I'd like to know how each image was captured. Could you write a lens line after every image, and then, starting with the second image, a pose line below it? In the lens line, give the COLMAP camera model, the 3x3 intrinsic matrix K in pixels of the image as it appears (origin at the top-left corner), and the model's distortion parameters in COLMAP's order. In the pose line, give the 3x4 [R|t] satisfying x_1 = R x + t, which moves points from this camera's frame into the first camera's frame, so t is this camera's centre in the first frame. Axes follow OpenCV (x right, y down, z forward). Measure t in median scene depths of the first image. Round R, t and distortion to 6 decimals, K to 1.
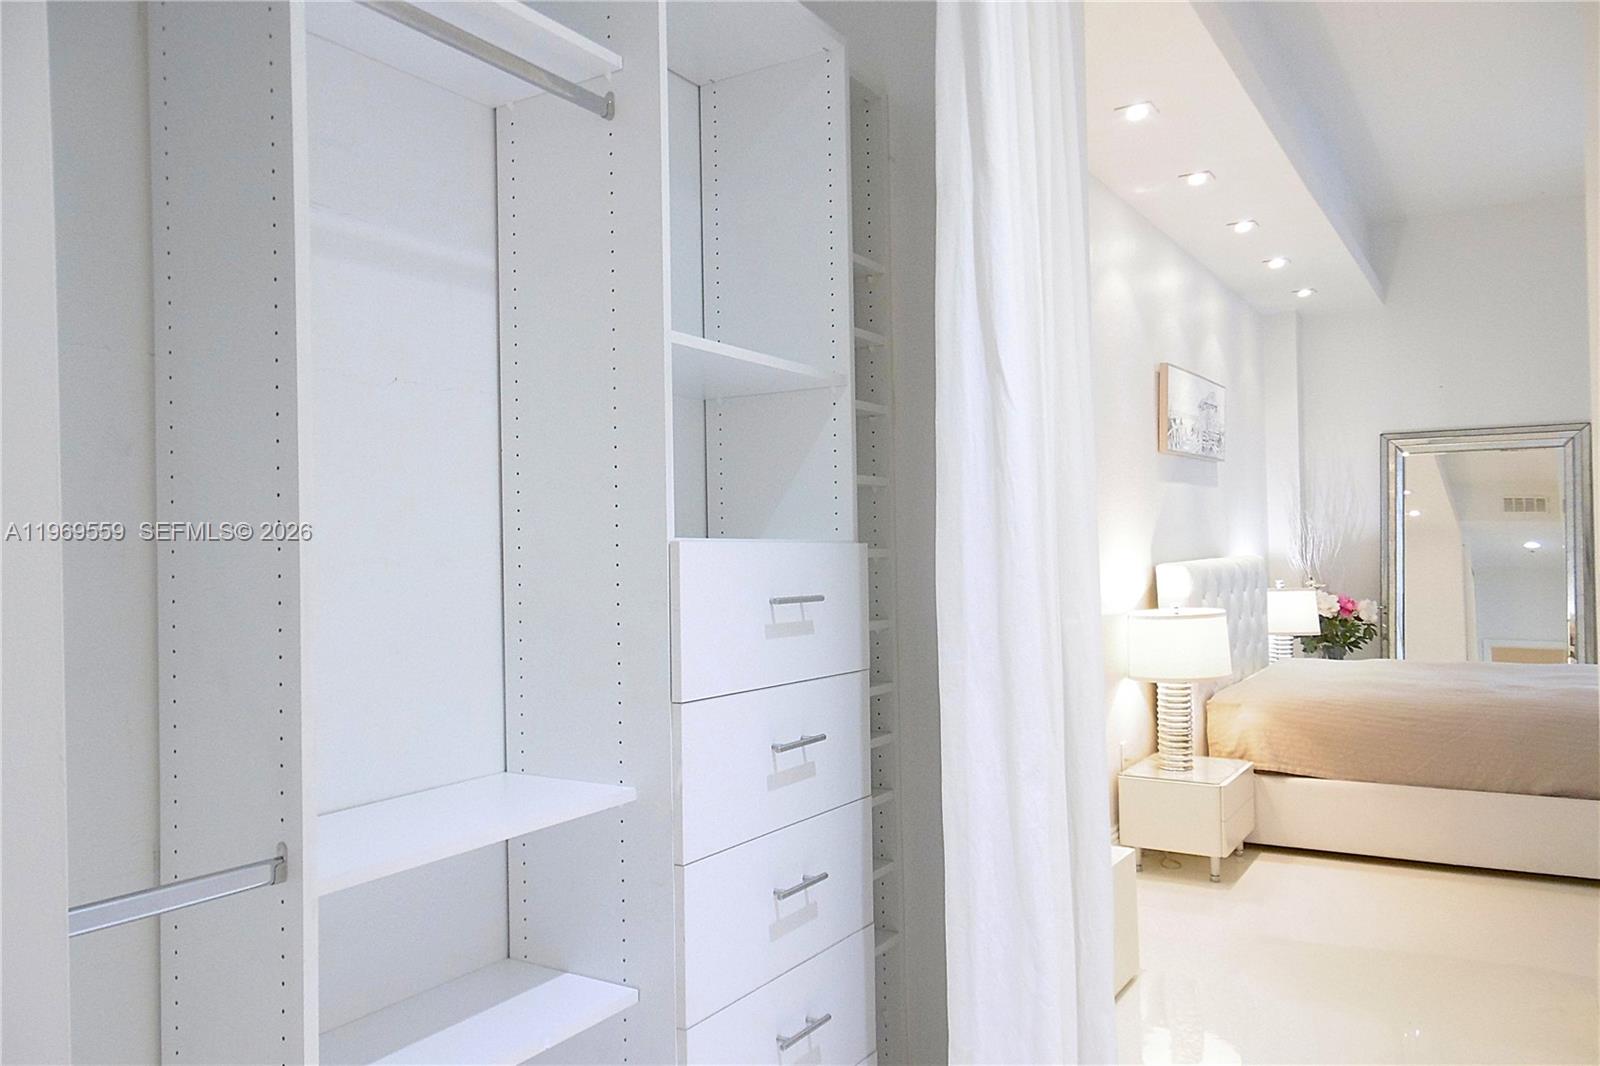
lens RADIAL K [[1155.4, 0, 800.0], [0, 1155.4, 533.0], [0, 0, 1]] dist [0.002438, 0.002710]
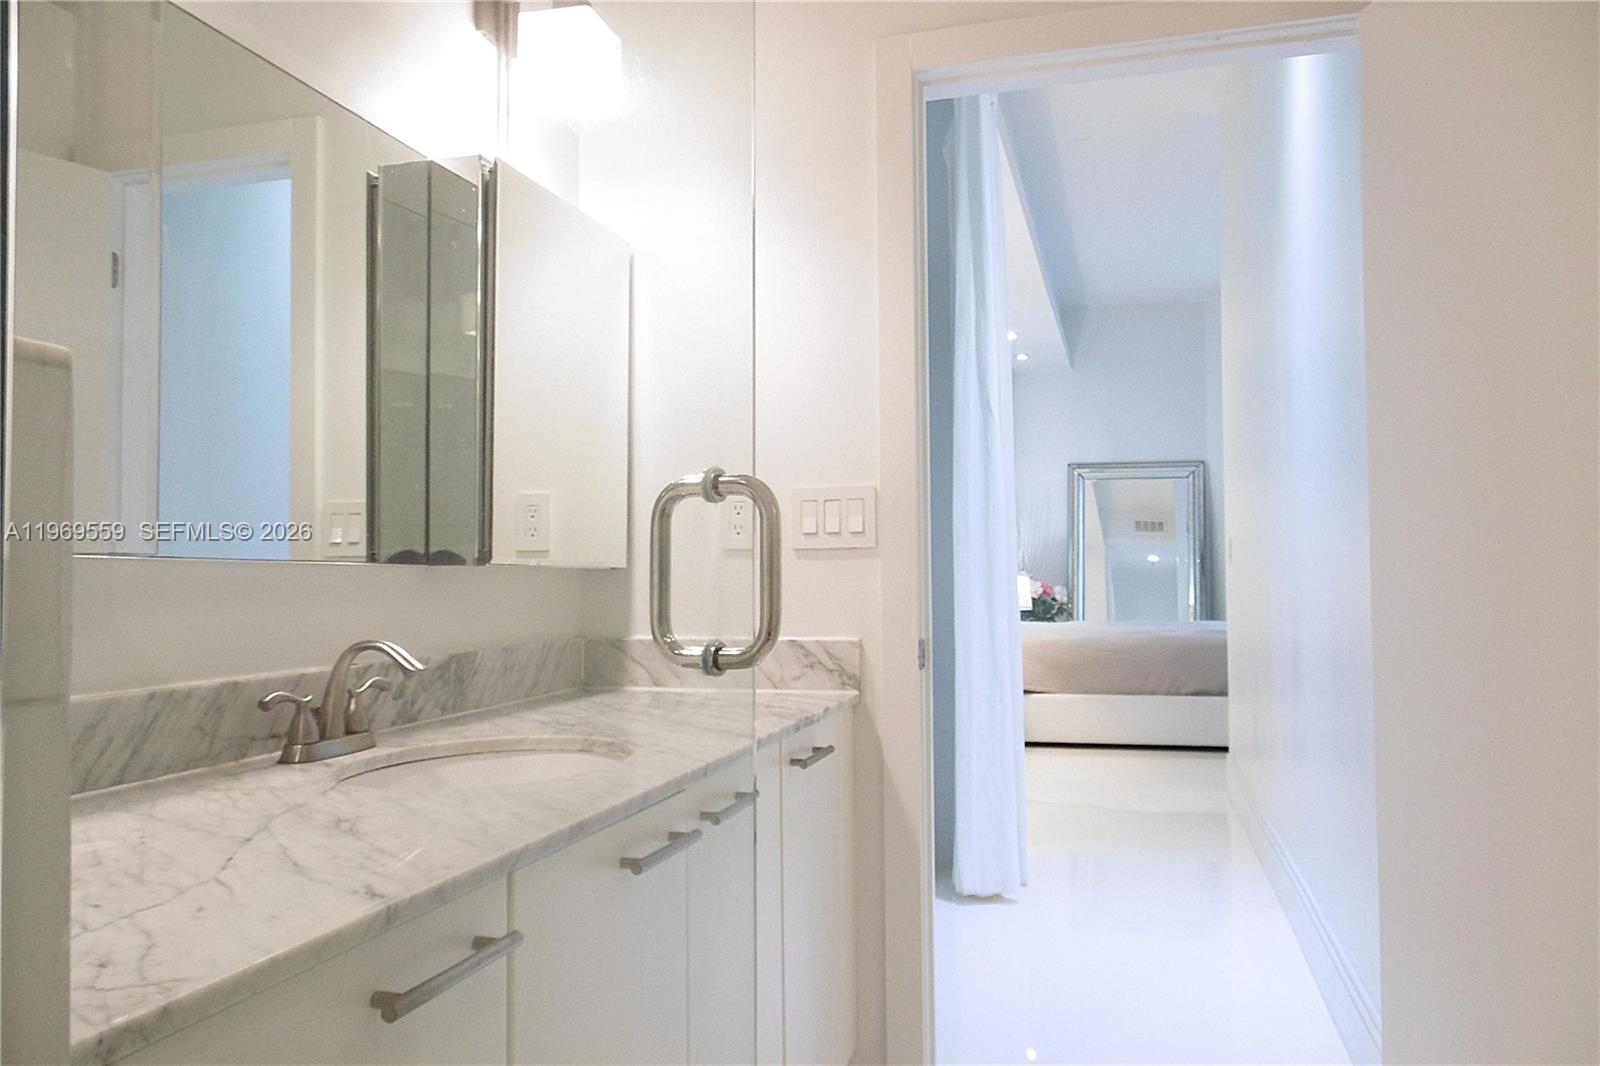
lens RADIAL K [[1155.4, 0, 800.0], [0, 1155.4, 533.0], [0, 0, 1]] dist [0.002438, 0.002710]
pose [[0.959407, 0.022558, 0.281121, -0.183150], [-0.016448, 0.999575, -0.024076, 0.033657], [-0.281544, 0.018475, 0.959370, -0.213062]]
